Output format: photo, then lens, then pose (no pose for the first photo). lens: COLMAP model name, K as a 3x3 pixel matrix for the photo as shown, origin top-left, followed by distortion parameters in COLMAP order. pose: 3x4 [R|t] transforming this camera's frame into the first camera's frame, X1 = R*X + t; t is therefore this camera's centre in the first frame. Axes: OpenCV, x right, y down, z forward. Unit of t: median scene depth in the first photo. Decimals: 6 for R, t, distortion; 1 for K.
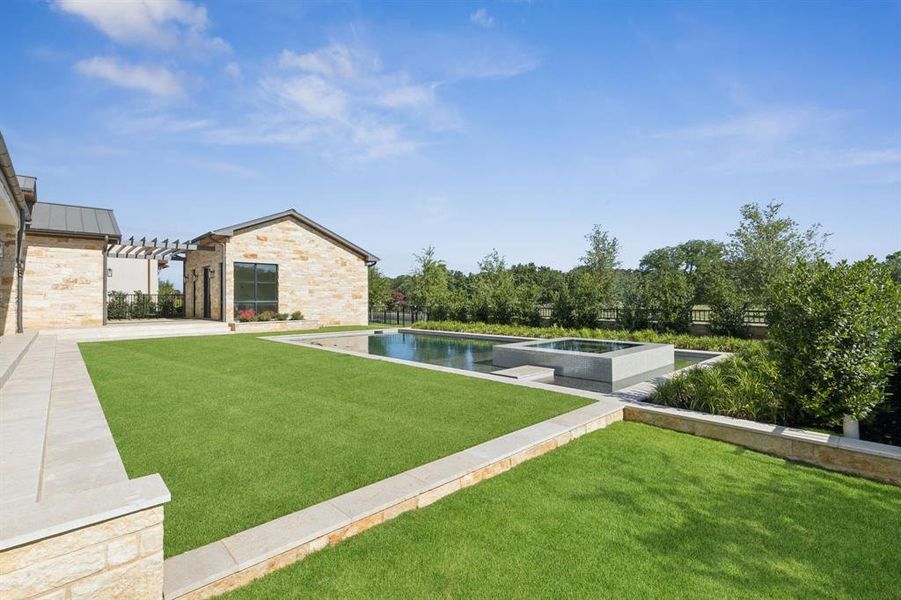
lens RADIAL K [[404.1, 0, 450.3], [0, 404.1, 299.2], [0, 0, 1]] dist [0.001714, 0.000381]
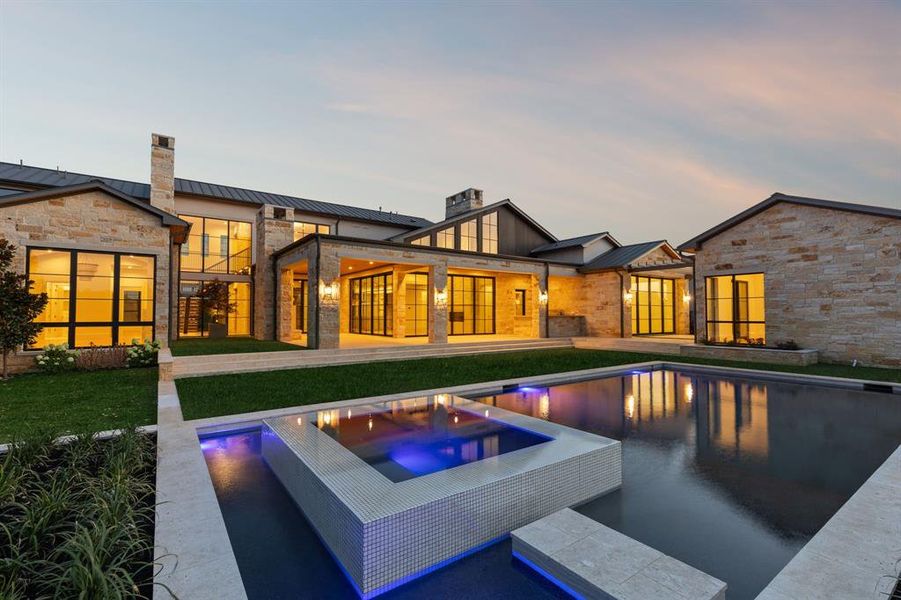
lens RADIAL K [[404.1, 0, 450.2], [0, 404.1, 302.0], [0, 0, 1]] dist [0.001714, 0.000381]
pose [[-0.140080, -0.025168, -0.989820, 0.388863], [0.001069, 0.999672, -0.025570, -0.012482], [0.990140, -0.004640, -0.140007, 0.524314]]
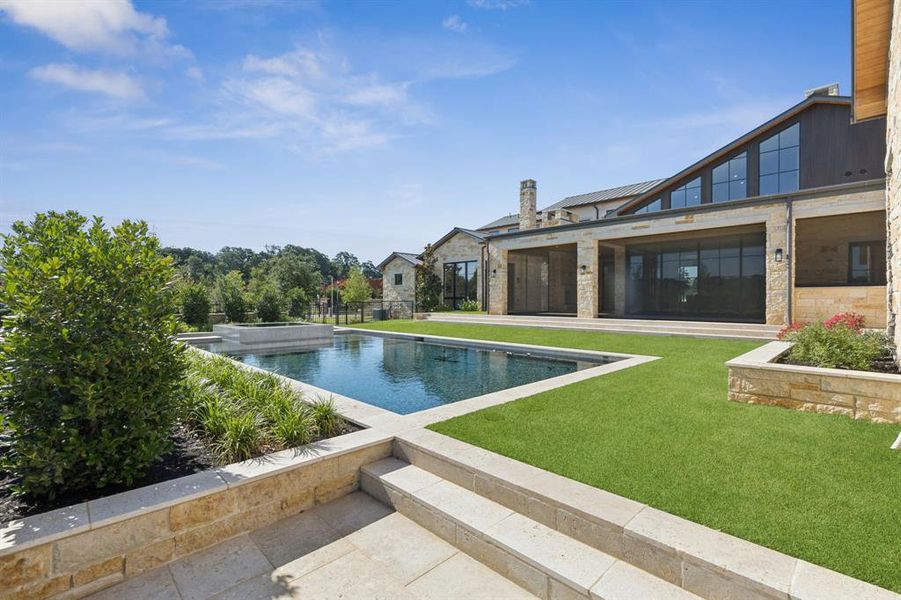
lens RADIAL K [[404.1, 0, 448.2], [0, 404.1, 300.4], [0, 0, 1]] dist [0.001714, 0.000381]
pose [[-0.999956, -0.002796, 0.008920, -0.149690], [-0.002767, 0.999991, 0.003225, 0.014488], [-0.008928, 0.003200, -0.999955, 1.218655]]
